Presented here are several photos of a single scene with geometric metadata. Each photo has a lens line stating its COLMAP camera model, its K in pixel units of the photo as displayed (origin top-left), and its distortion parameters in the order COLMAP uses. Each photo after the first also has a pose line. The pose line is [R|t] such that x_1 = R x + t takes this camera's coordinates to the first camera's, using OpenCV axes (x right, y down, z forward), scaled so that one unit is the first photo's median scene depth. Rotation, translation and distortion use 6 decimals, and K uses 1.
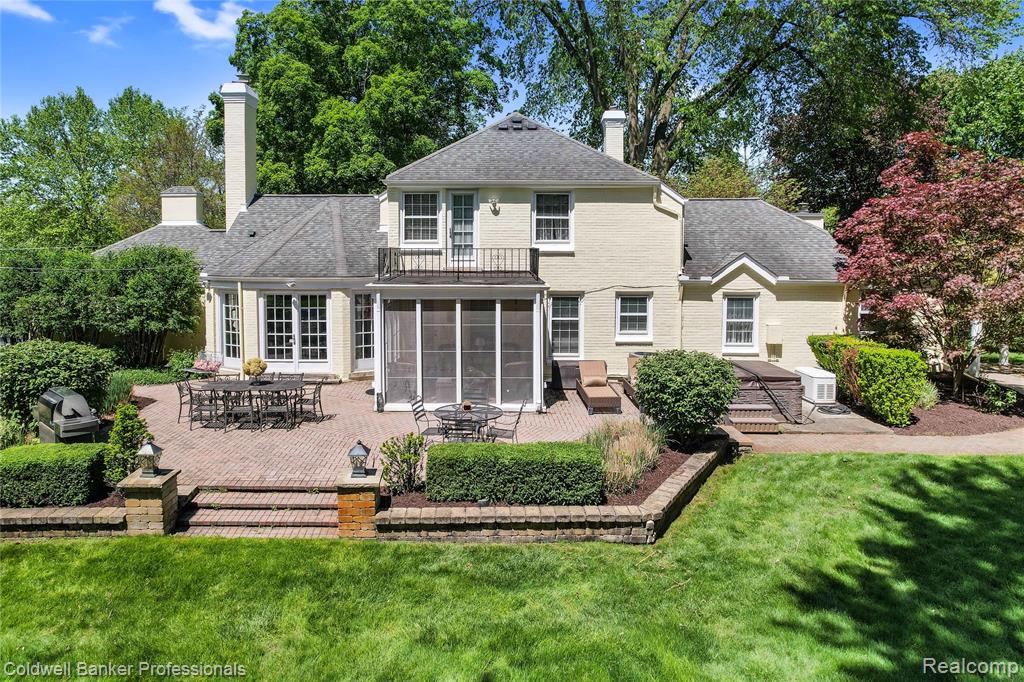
lens RADIAL K [[687.0, 0, 508.1], [0, 687.0, 295.6], [0, 0, 1]] dist [-0.082964, 0.077551]
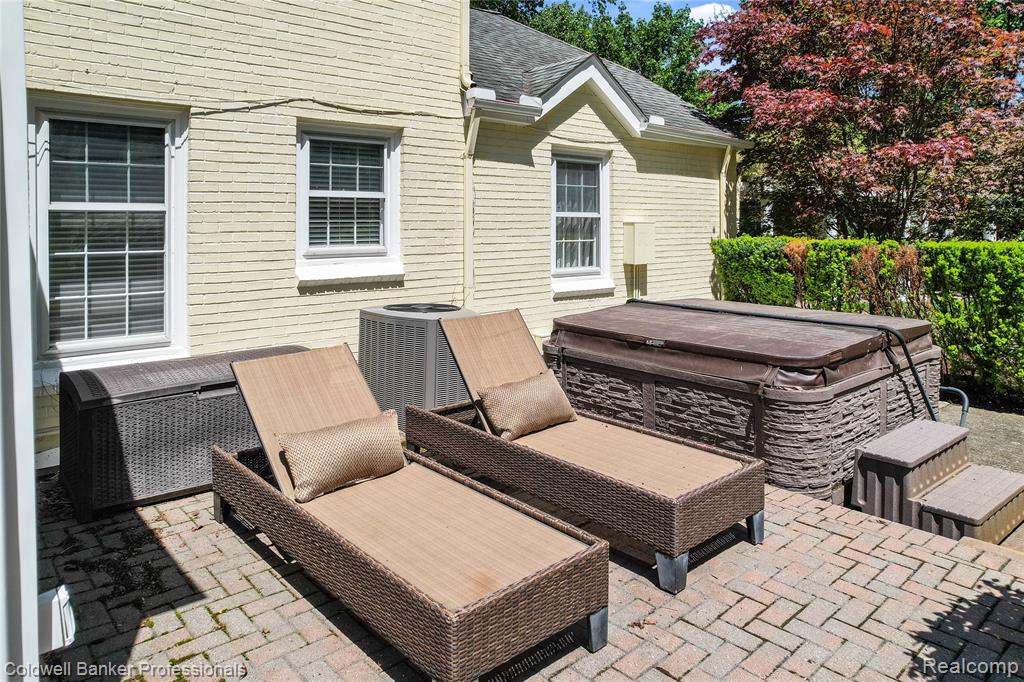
lens RADIAL K [[679.3, 0, 515.3], [0, 679.3, 224.7], [0, 0, 1]] dist [-0.019162, 0.001098]
pose [[0.760247, -0.005802, 0.649608, 0.032979], [0.048852, 0.997639, -0.048263, 0.061866], [-0.647795, 0.068427, 0.758736, 0.707774]]
